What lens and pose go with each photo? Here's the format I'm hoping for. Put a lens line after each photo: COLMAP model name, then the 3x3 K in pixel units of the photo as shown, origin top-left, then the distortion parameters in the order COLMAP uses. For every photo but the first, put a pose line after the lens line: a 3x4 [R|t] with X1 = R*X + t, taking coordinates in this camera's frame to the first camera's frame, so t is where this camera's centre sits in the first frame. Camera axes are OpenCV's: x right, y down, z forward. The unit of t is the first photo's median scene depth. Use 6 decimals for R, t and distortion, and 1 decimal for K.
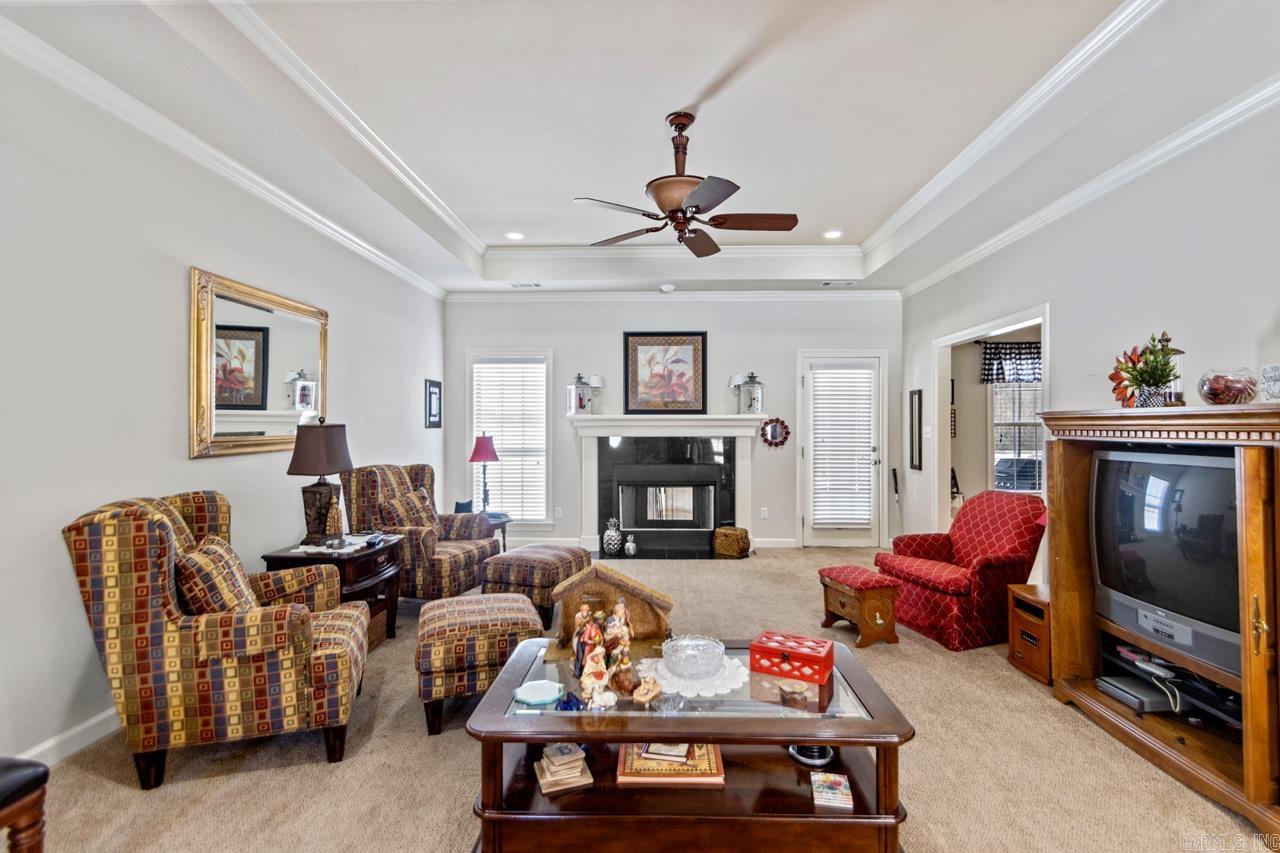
lens RADIAL K [[603.8, 0, 662.9], [0, 603.8, 421.5], [0, 0, 1]] dist [0.007382, -0.007158]
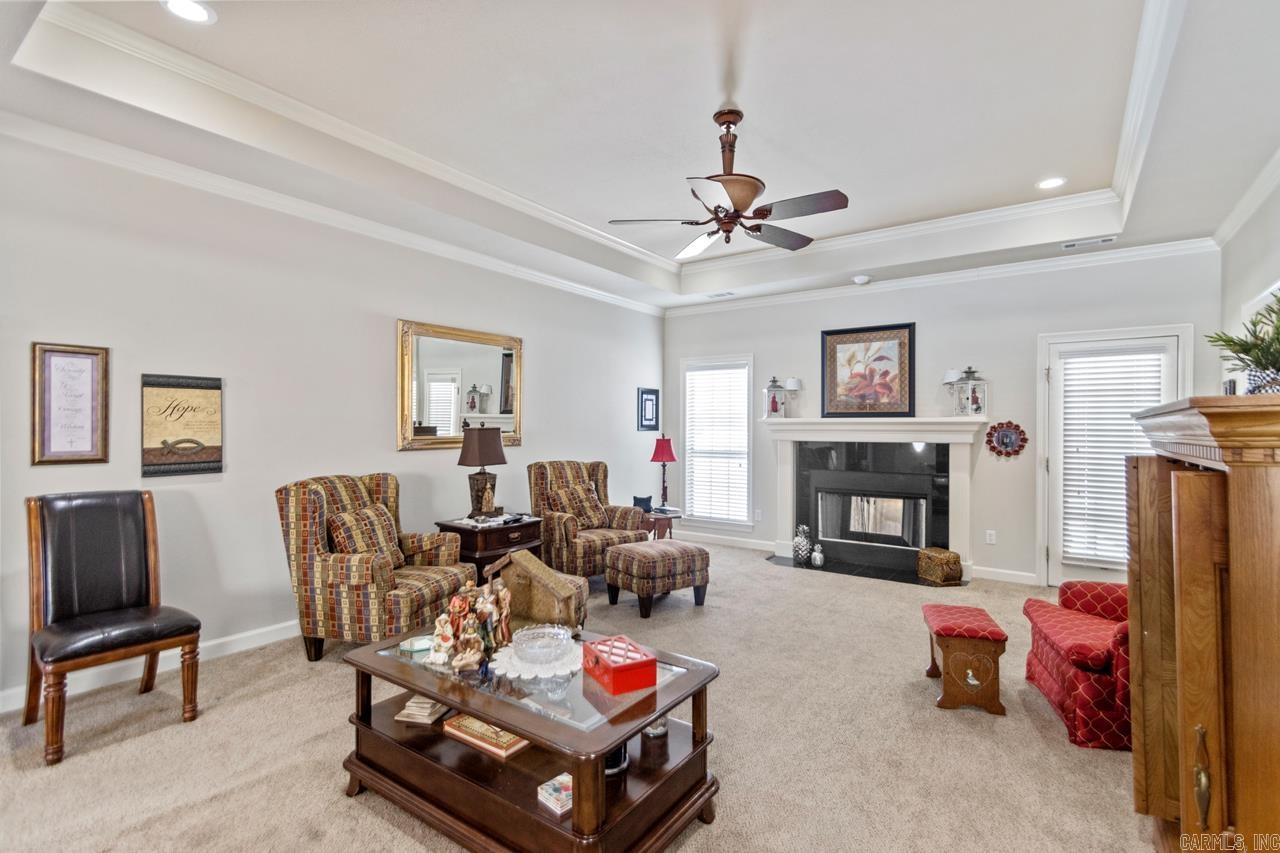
lens RADIAL K [[603.8, 0, 656.3], [0, 603.8, 423.4], [0, 0, 1]] dist [0.007382, -0.007158]
pose [[0.828819, -0.000122, -0.559517, 0.266698], [-0.000421, 1.000000, -0.000842, -0.001815], [0.559517, 0.000934, 0.828819, 0.069254]]
